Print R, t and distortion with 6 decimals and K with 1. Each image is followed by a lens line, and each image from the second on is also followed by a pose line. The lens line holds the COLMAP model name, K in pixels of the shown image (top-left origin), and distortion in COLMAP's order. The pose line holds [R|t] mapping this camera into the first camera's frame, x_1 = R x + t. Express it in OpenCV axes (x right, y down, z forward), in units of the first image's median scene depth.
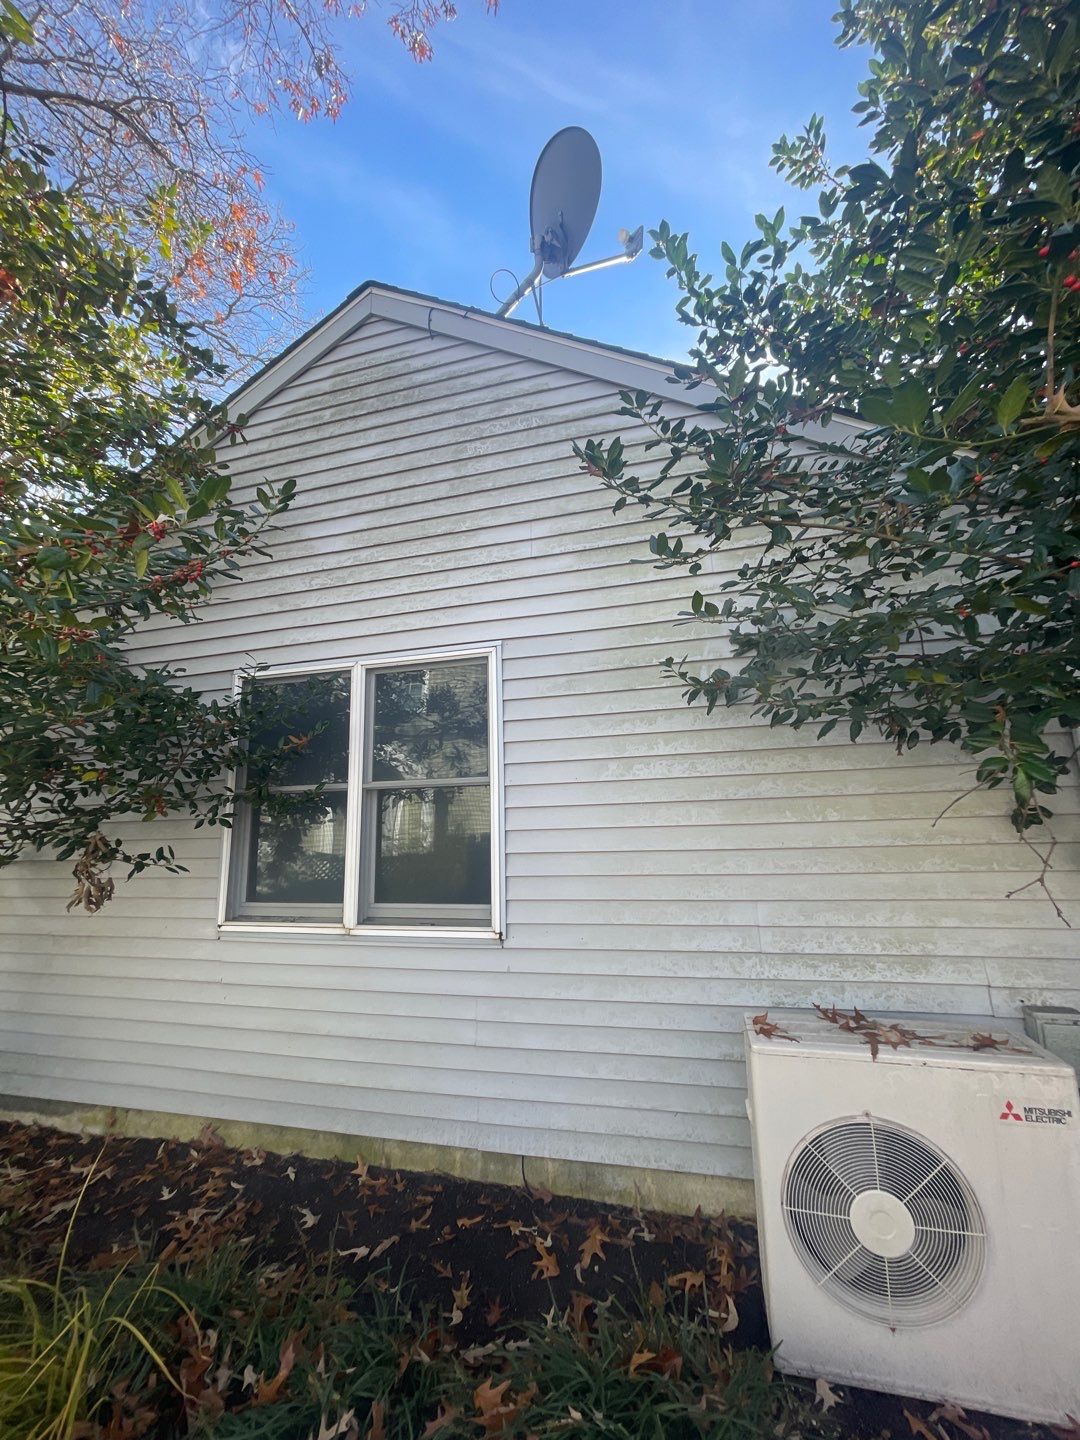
lens RADIAL K [[573.5, 0, 537.2], [0, 573.5, 718.1], [0, 0, 1]] dist [-0.003554, -0.000073]
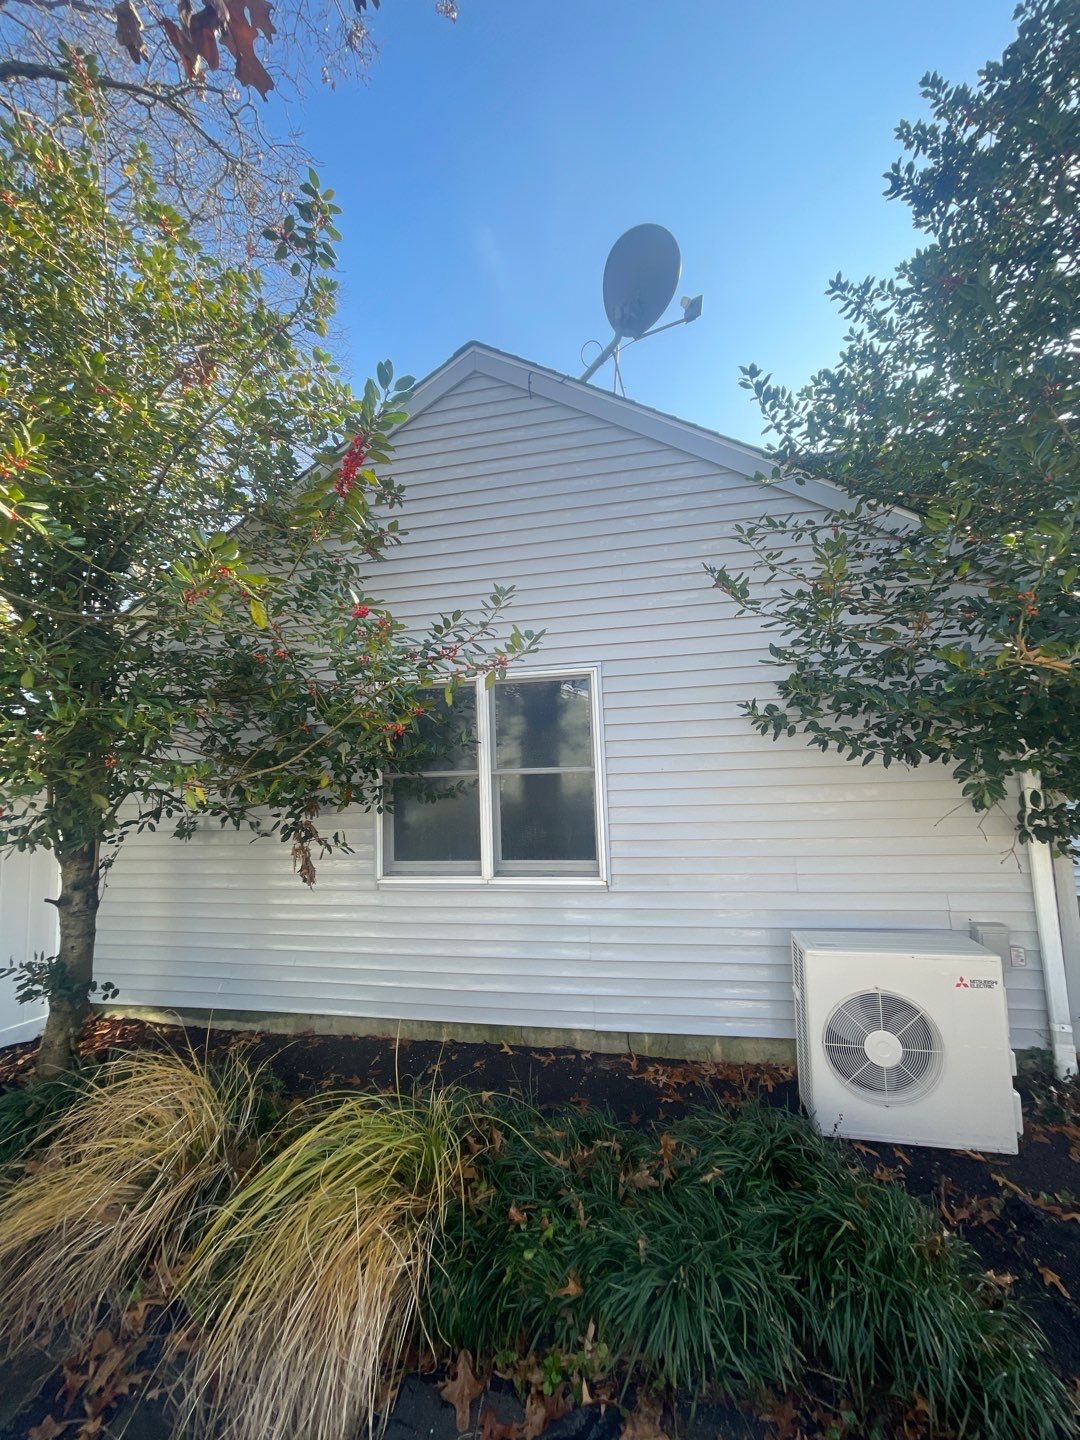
lens RADIAL K [[578.0, 0, 538.2], [0, 578.0, 715.3], [0, 0, 1]] dist [0.000918, 0.000381]
pose [[0.999057, -0.006225, 0.042974, -0.298878], [0.002173, 0.995597, 0.093717, -0.157705], [-0.043369, -0.093535, 0.994671, -0.347985]]
